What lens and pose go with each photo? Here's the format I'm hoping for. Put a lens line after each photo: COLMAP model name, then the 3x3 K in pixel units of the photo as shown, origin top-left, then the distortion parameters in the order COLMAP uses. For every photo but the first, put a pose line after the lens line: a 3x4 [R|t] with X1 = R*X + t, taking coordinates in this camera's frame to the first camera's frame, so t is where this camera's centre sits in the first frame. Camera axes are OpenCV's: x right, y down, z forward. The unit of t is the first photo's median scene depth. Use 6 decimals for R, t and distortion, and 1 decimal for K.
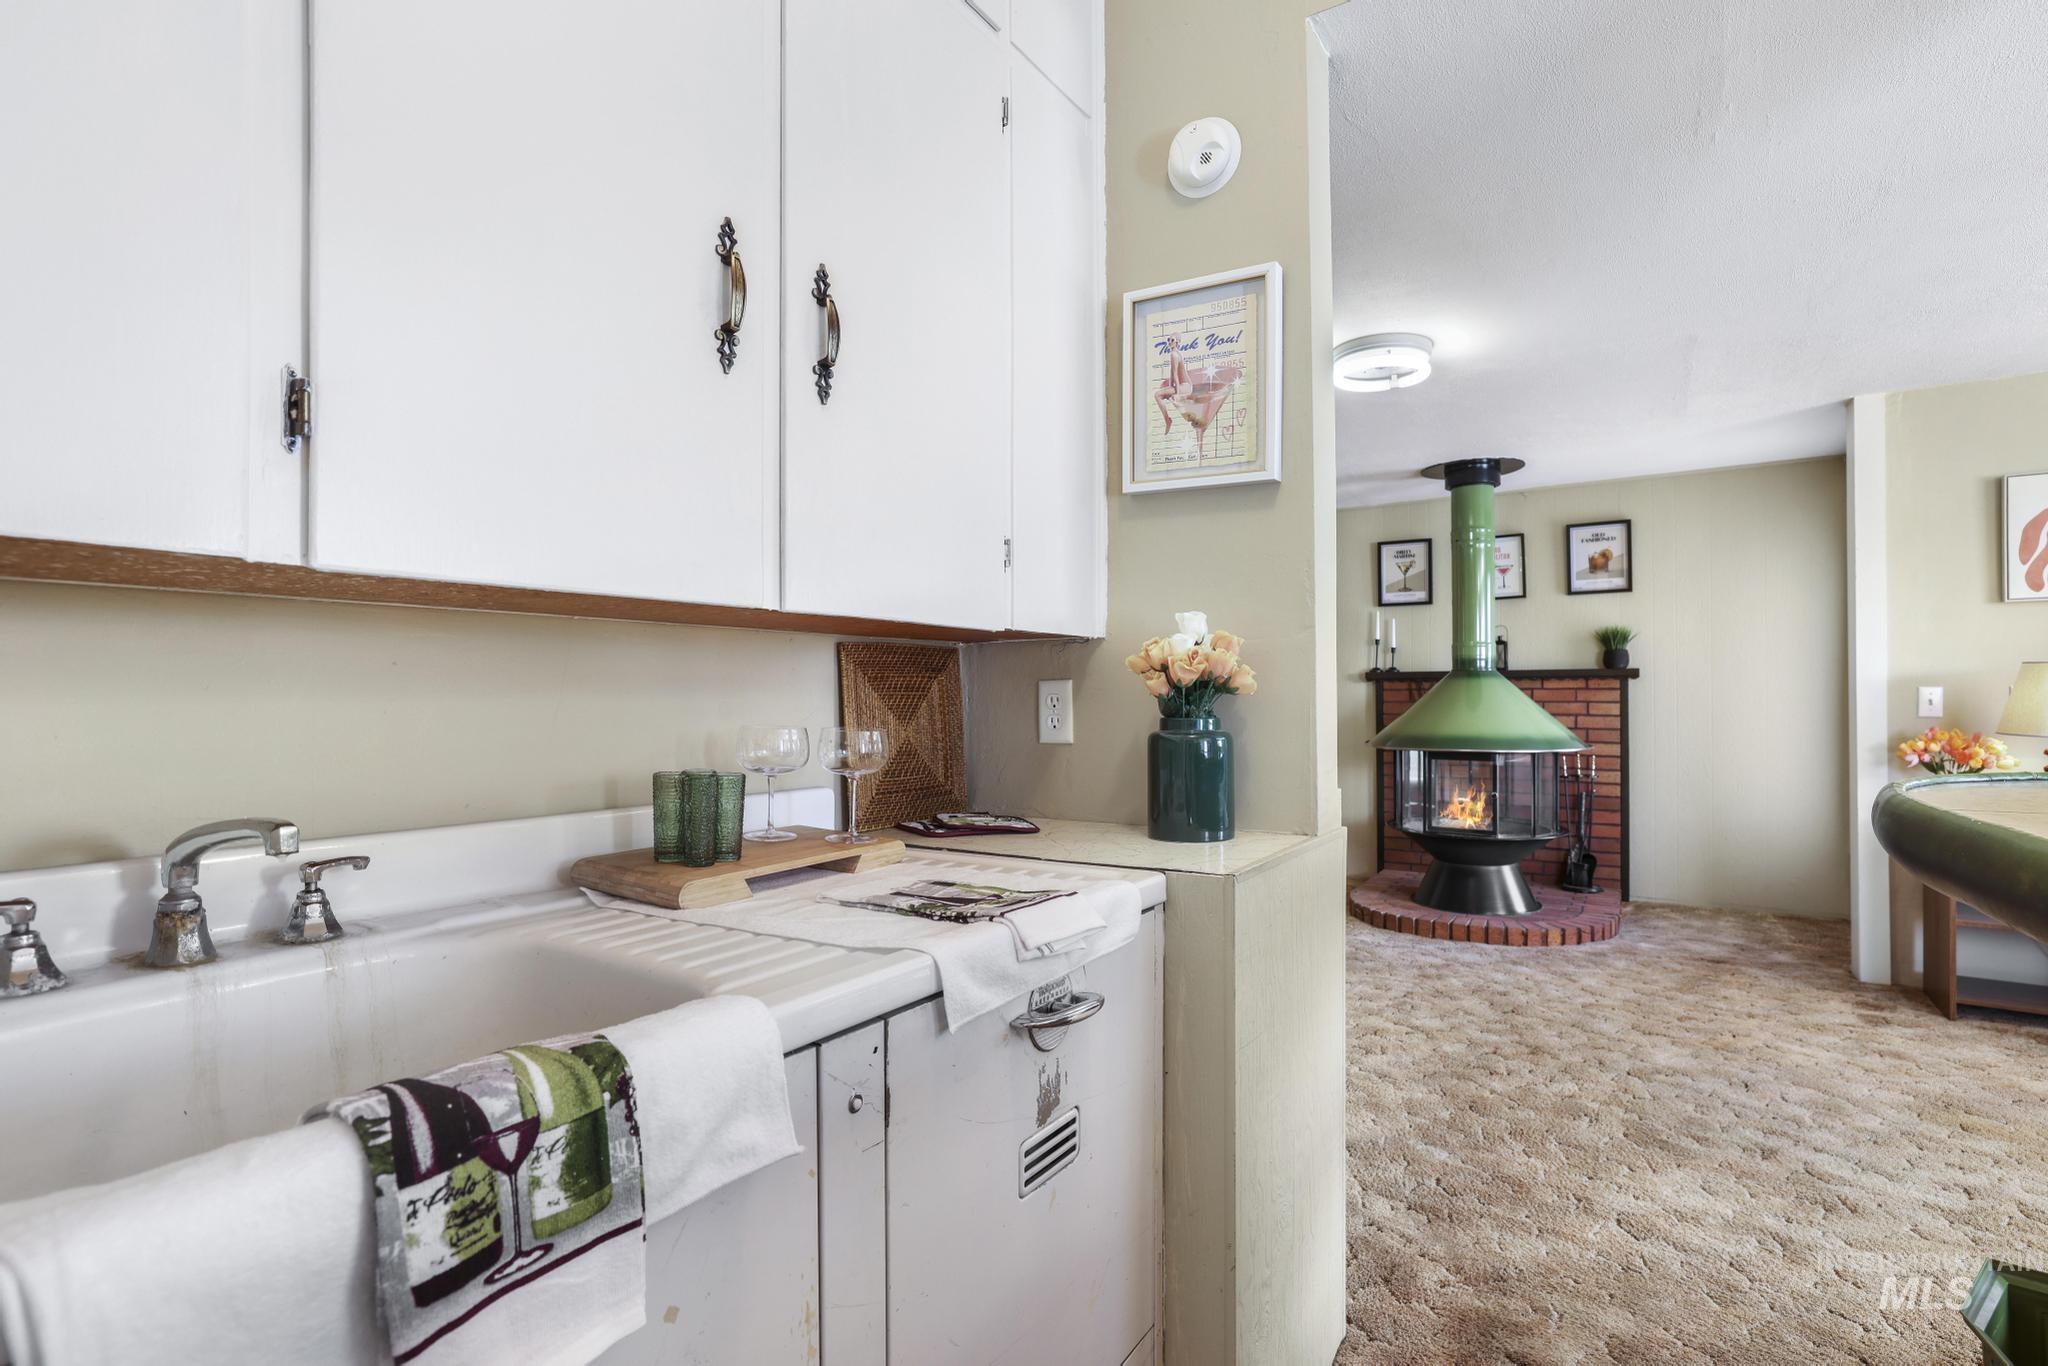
lens RADIAL K [[968.8, 0, 1014.1], [0, 968.8, 668.6], [0, 0, 1]] dist [-0.013390, 0.000611]
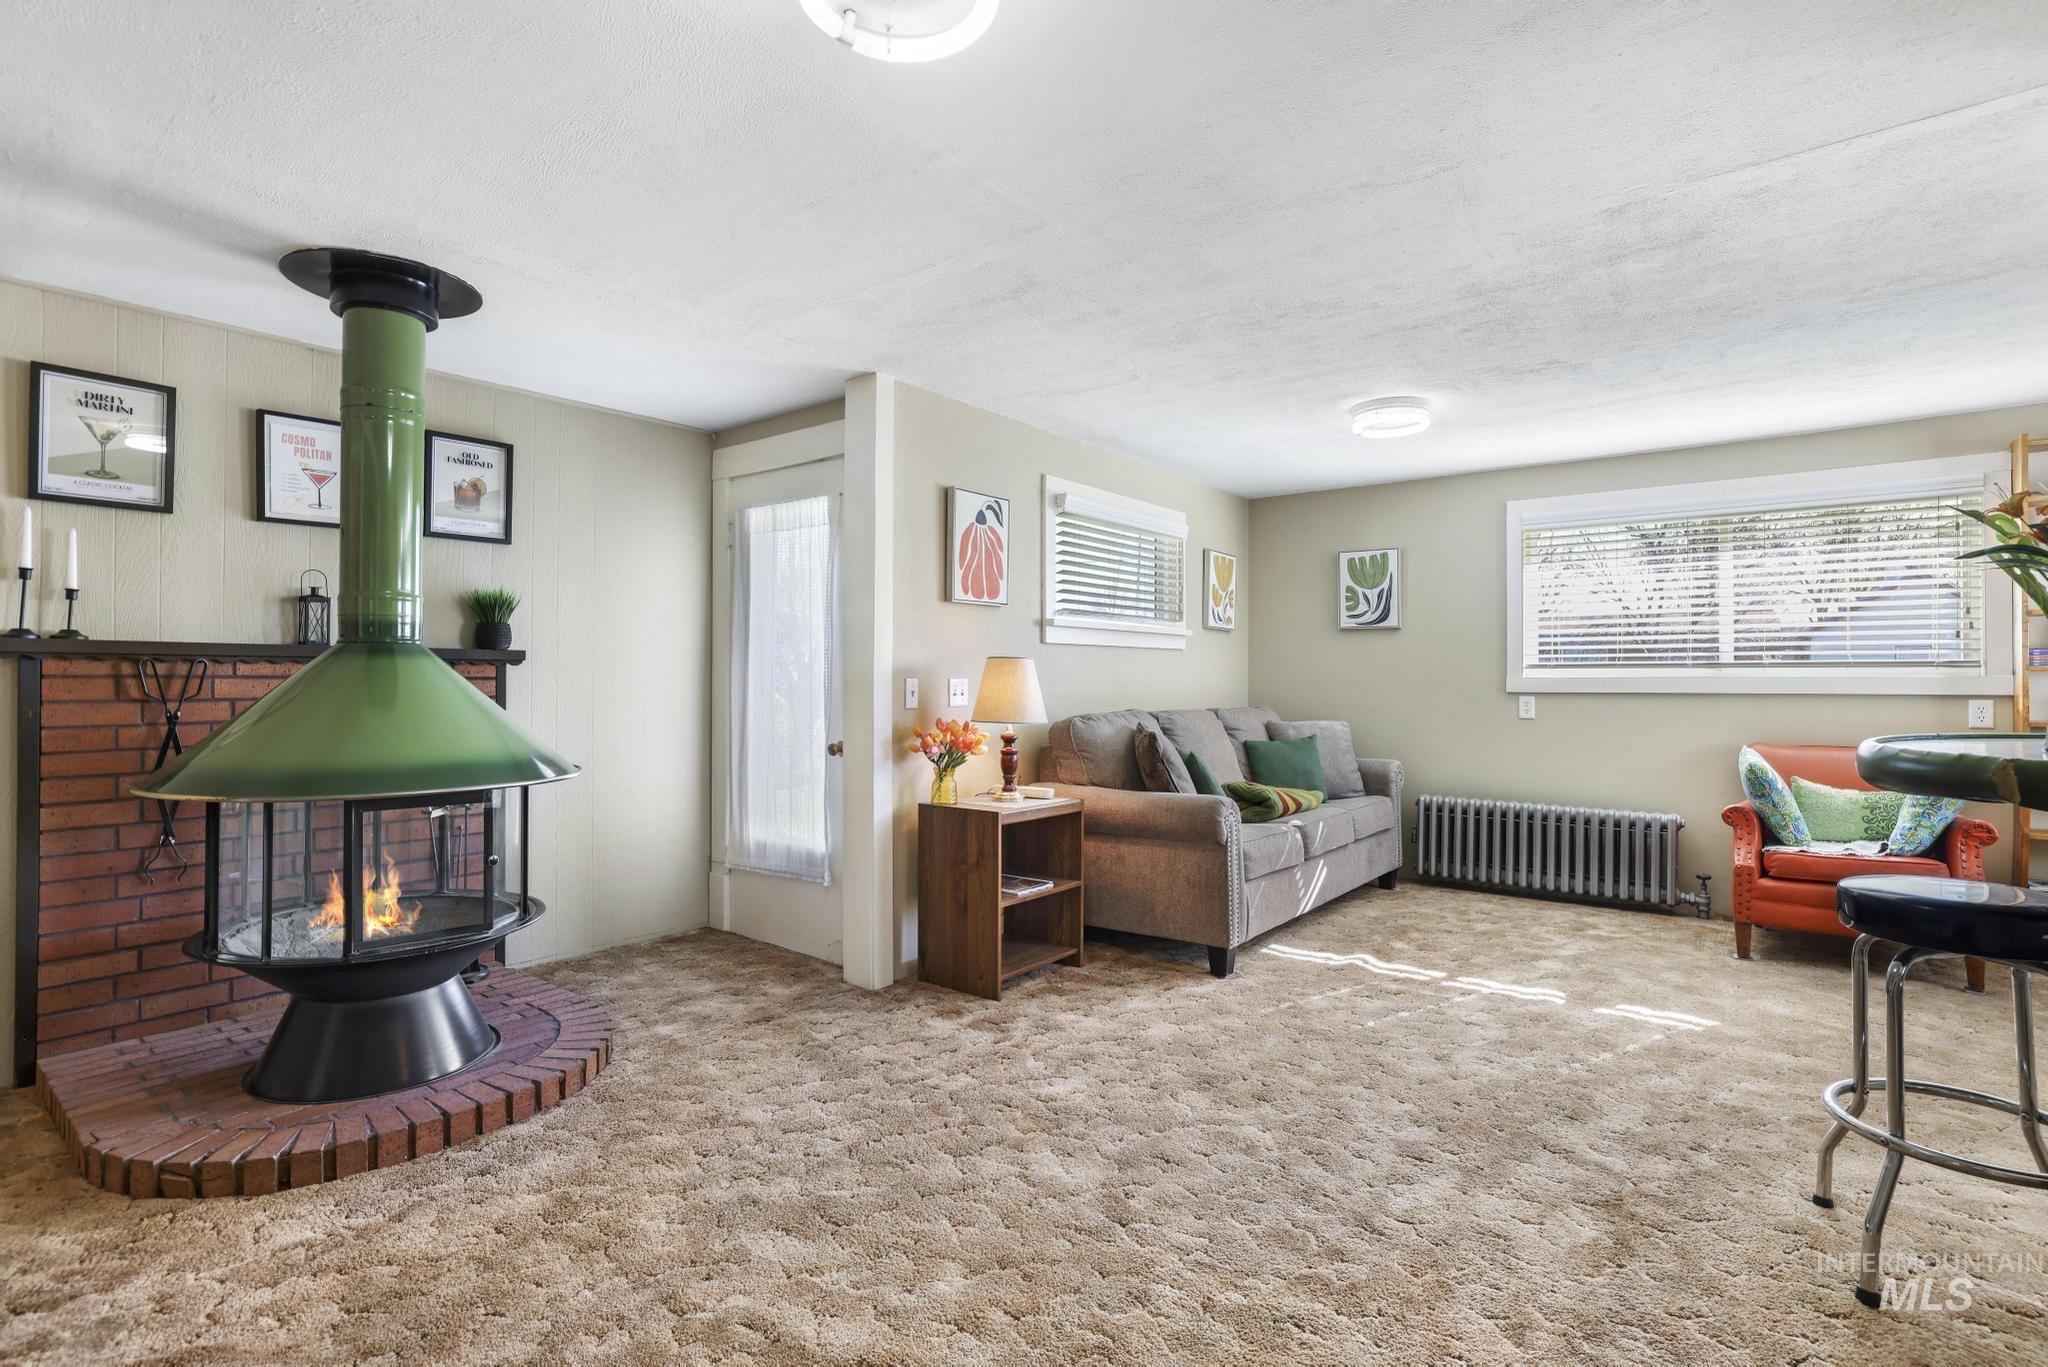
lens RADIAL K [[968.8, 0, 1014.1], [0, 968.8, 669.1], [0, 0, 1]] dist [-0.013390, 0.000611]
pose [[0.094879, 0.021867, 0.995249, -0.042205], [-0.024253, 0.999513, -0.019648, 0.018731], [-0.995193, -0.022273, 0.095363, 0.561108]]
